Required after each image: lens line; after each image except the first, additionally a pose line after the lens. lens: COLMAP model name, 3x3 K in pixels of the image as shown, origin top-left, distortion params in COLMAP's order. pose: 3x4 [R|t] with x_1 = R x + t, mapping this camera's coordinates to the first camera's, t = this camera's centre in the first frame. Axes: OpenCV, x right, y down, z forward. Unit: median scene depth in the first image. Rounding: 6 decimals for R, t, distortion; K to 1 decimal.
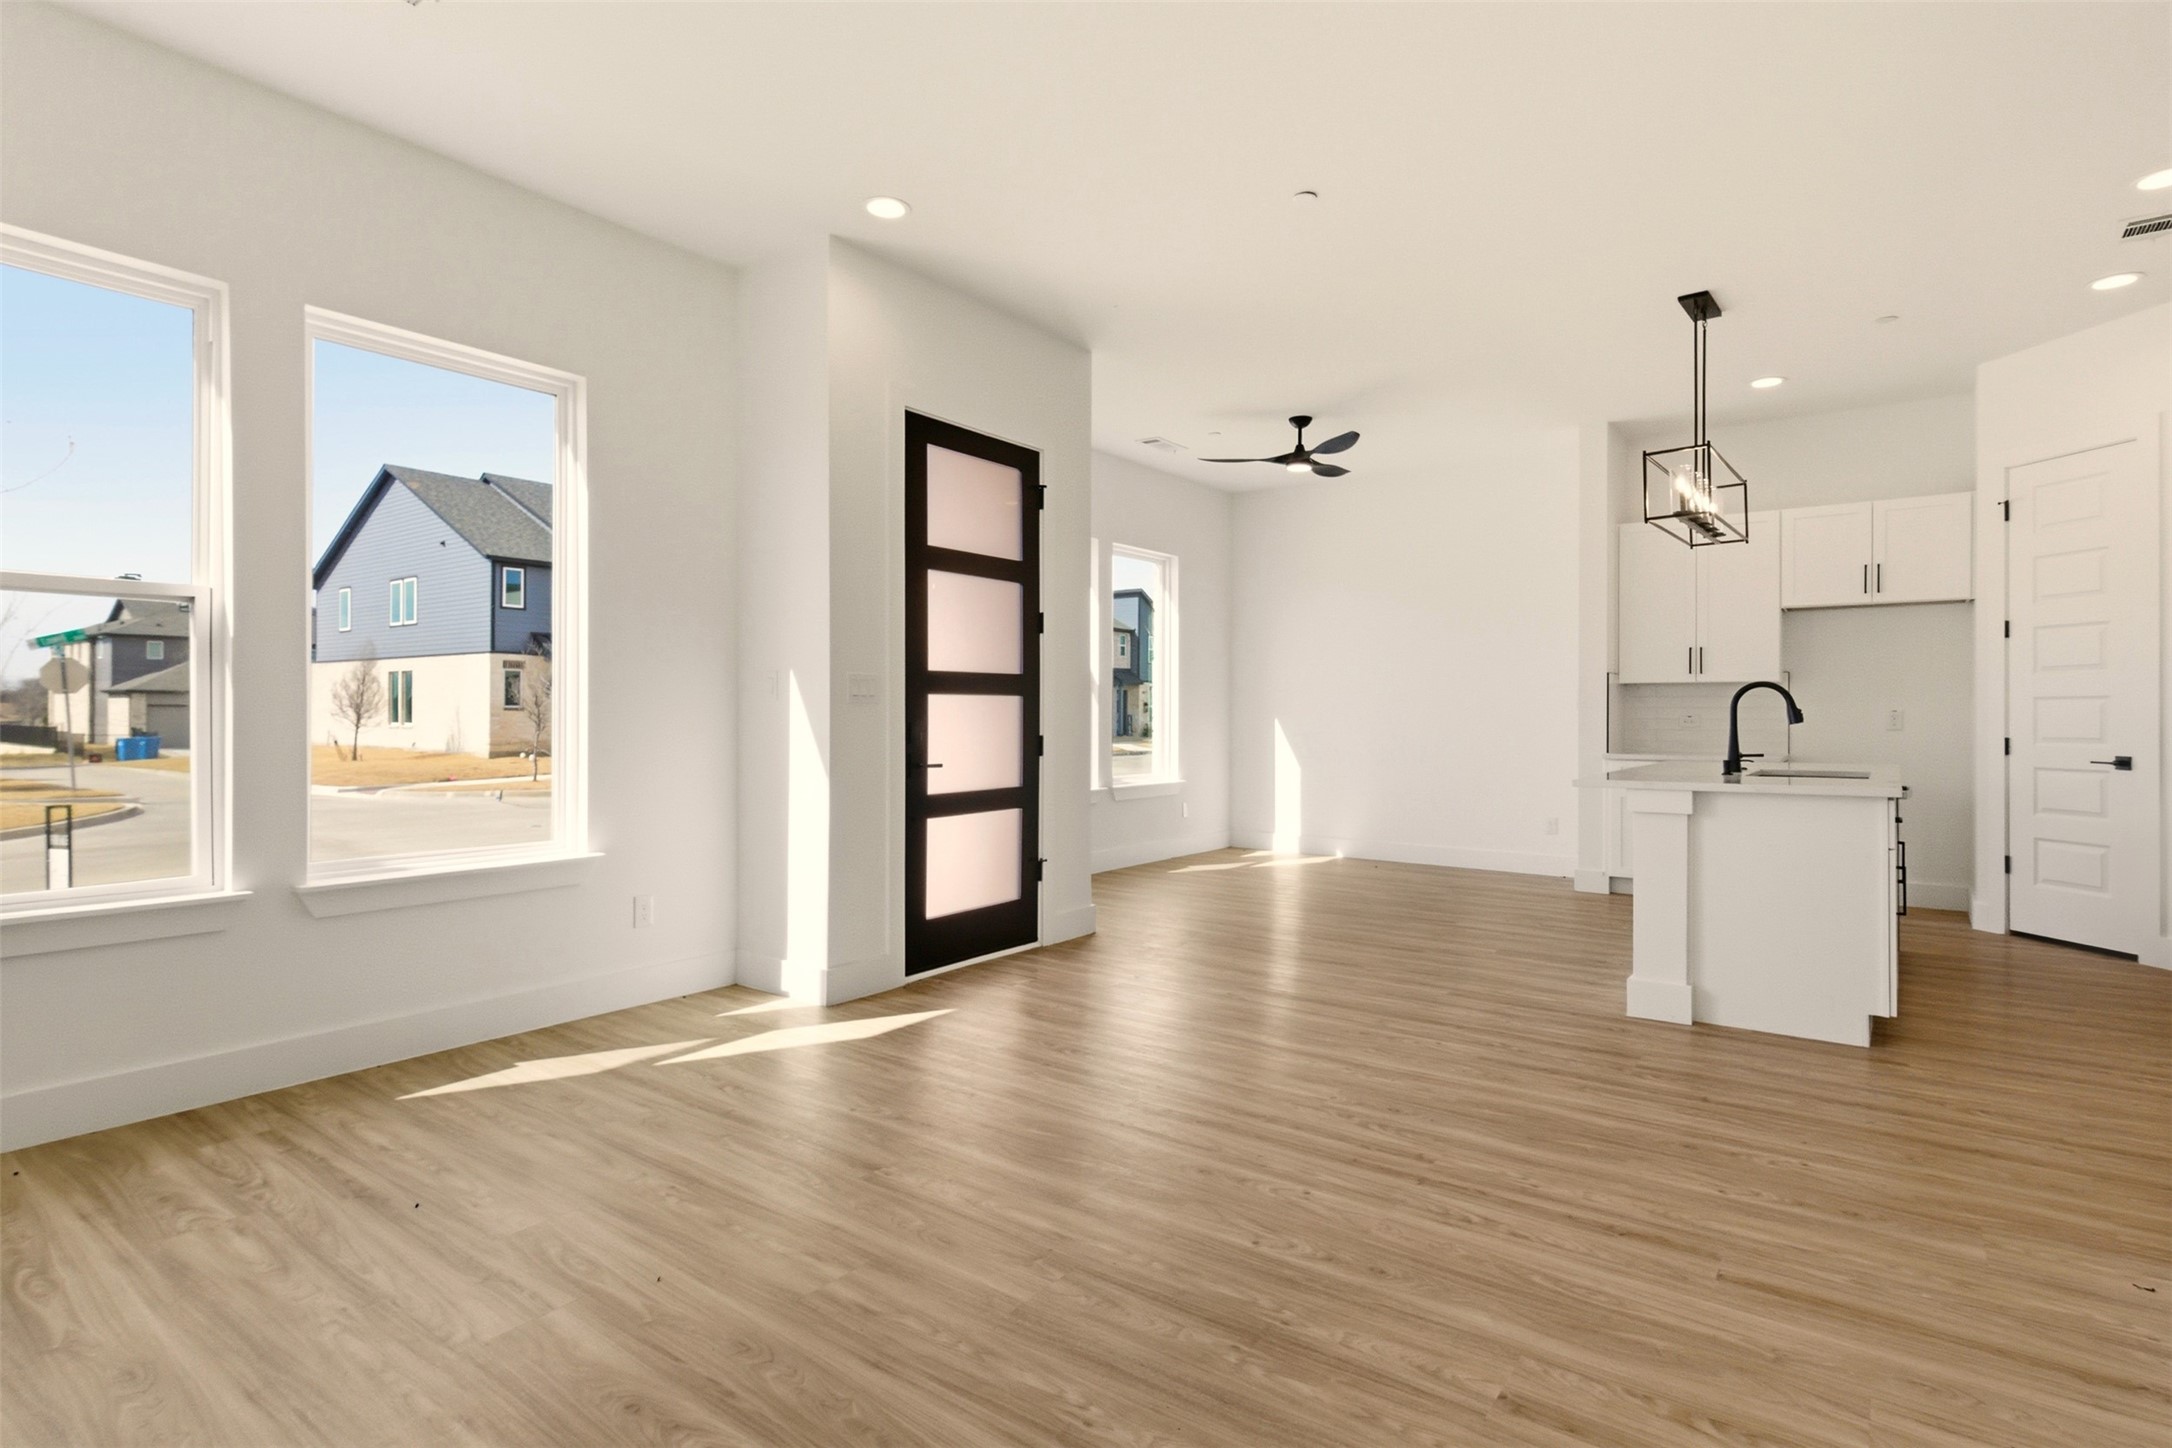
lens RADIAL K [[1081.0, 0, 1085.2], [0, 1081.0, 722.8], [0, 0, 1]] dist [0.009822, -0.002918]
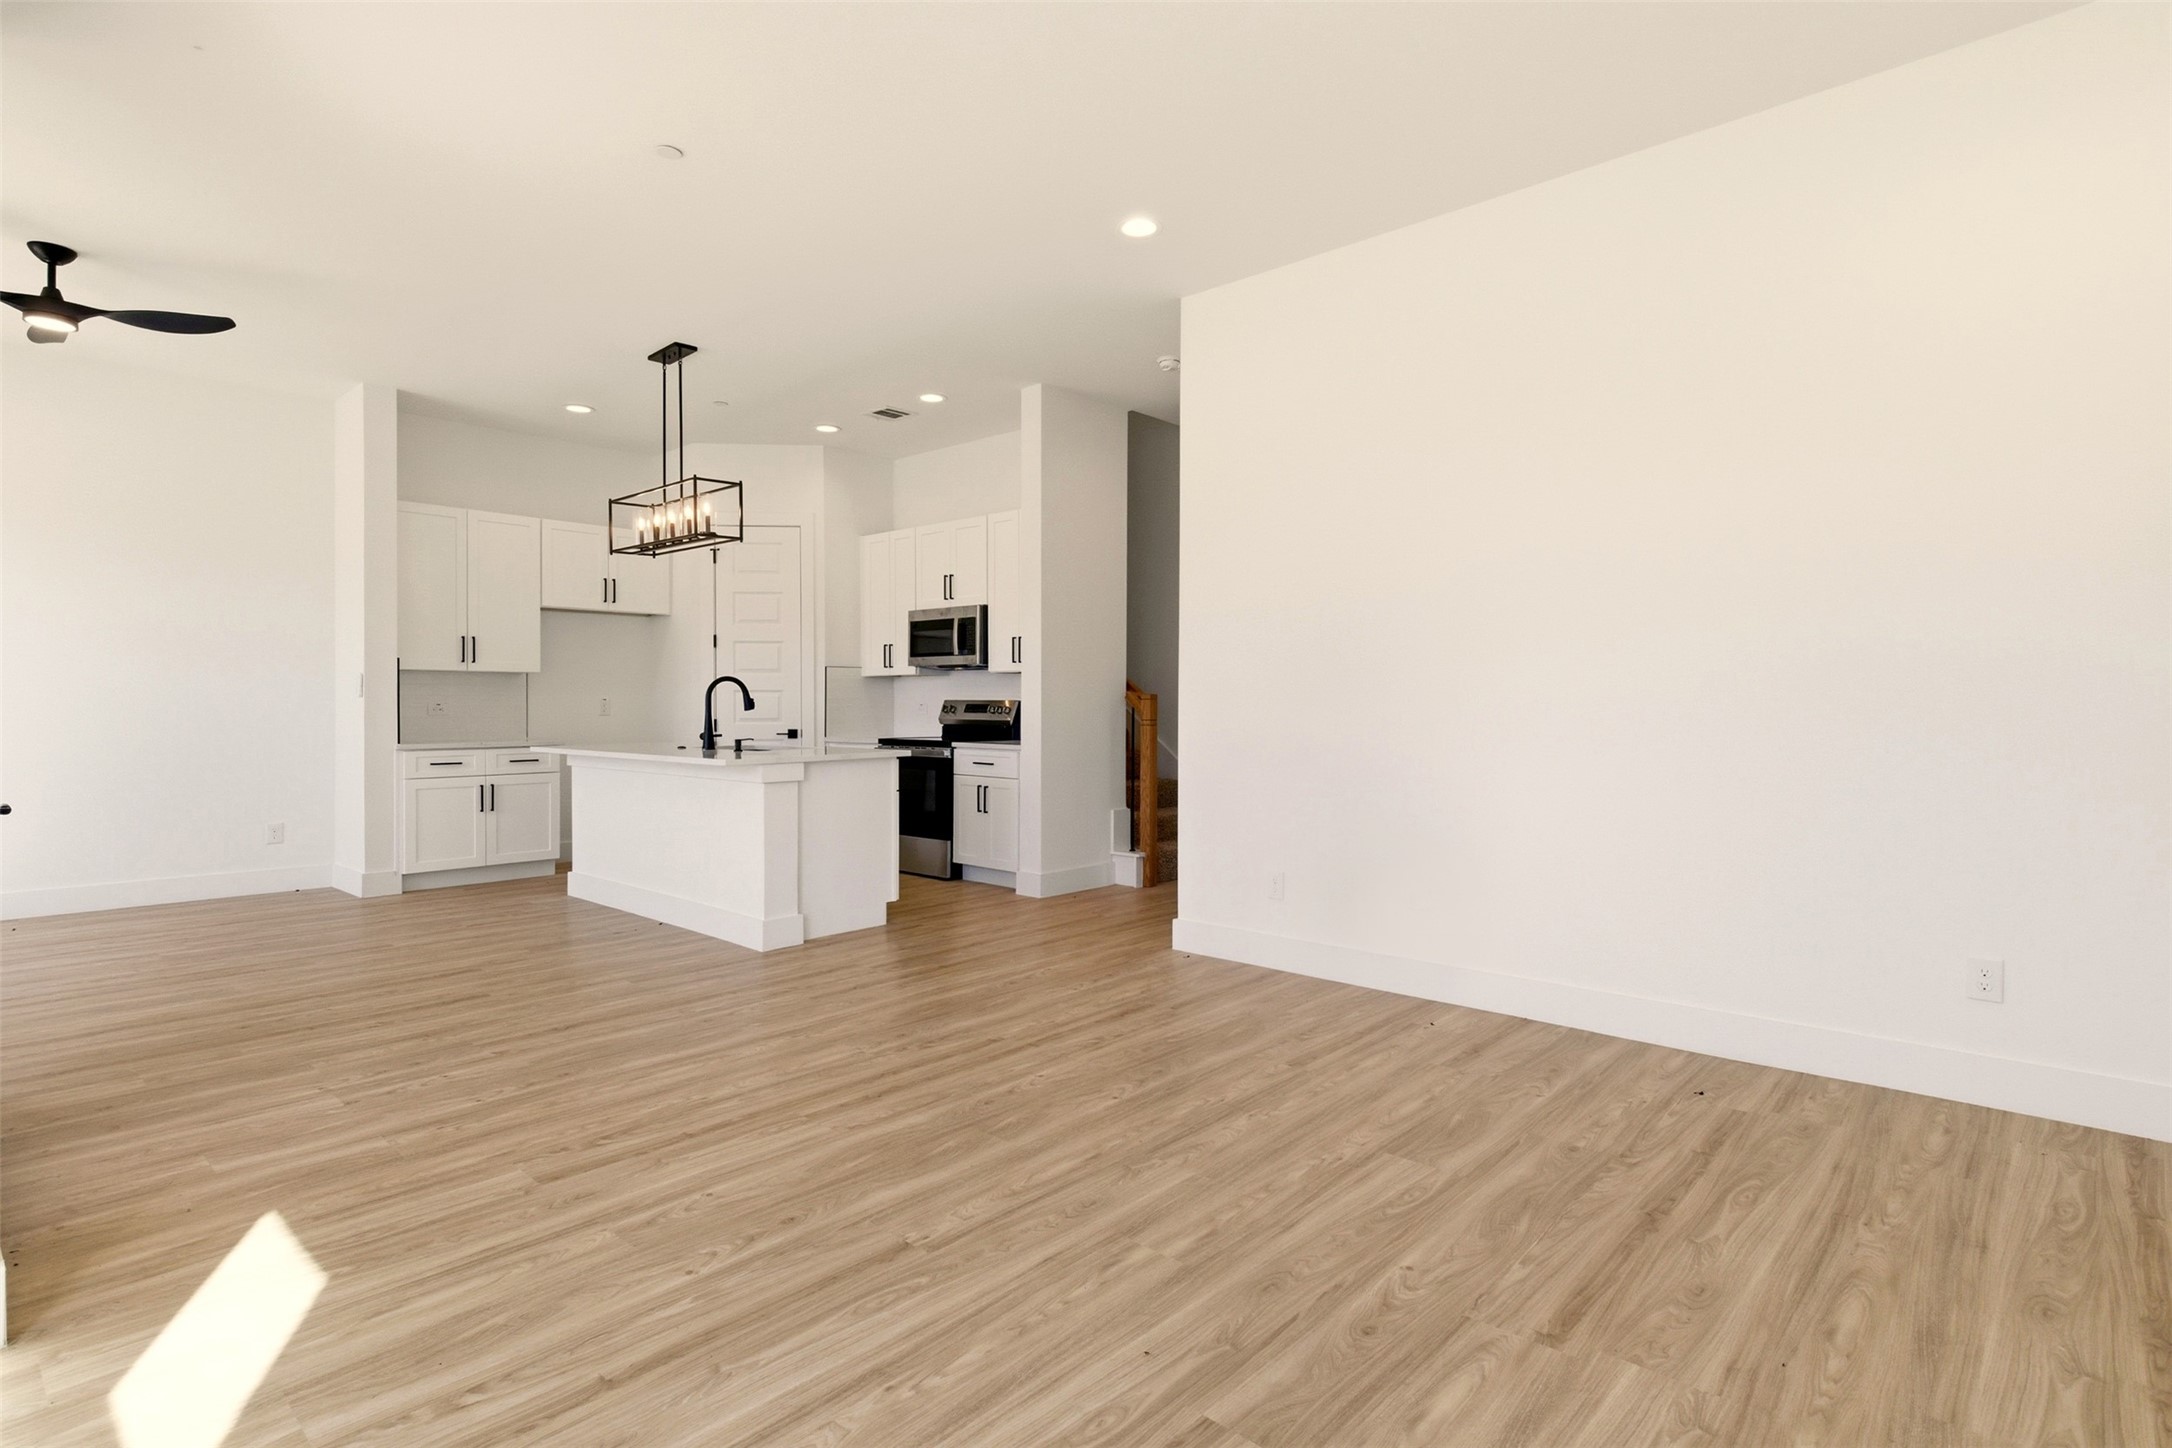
lens RADIAL K [[1081.0, 0, 1123.0], [0, 1081.0, 708.9], [0, 0, 1]] dist [0.009822, -0.002918]
pose [[0.079066, -0.005780, 0.996853, -0.798727], [0.008556, 0.999950, 0.005119, -0.003043], [-0.996833, 0.008125, 0.079112, 0.604581]]
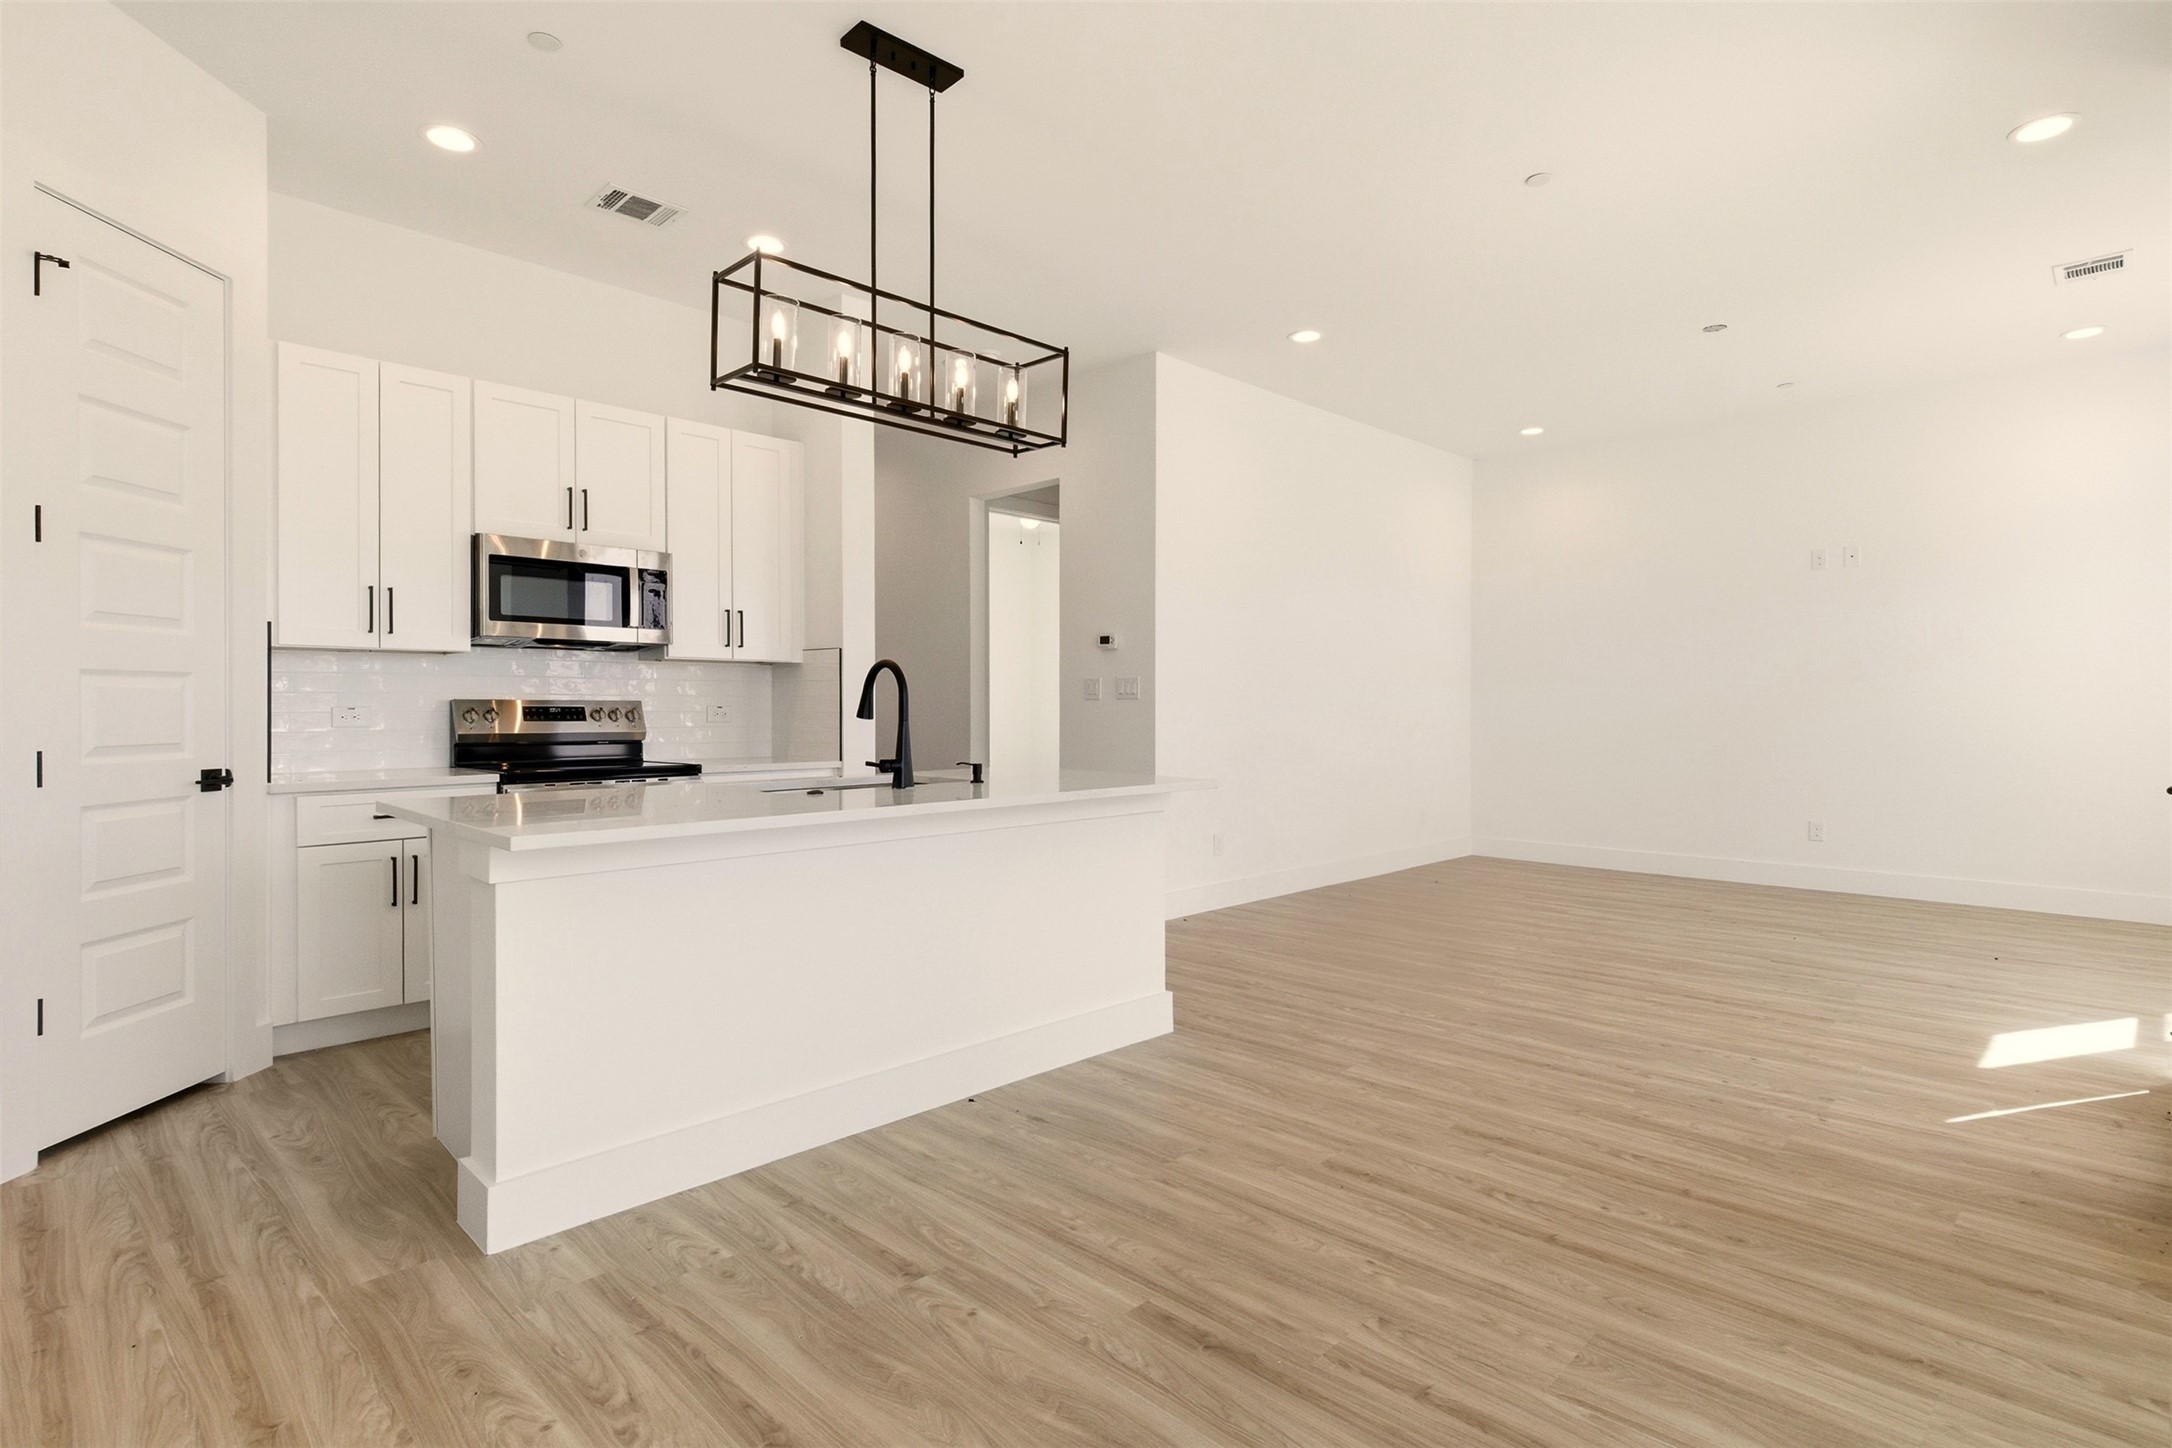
lens RADIAL K [[1081.0, 0, 1090.1], [0, 1081.0, 707.2], [0, 0, 1]] dist [0.009822, -0.002918]
pose [[-0.990636, -0.000927, 0.136526, 0.525397], [0.000394, 0.999953, 0.009647, -0.015703], [-0.136529, 0.009611, -0.990589, 2.288186]]
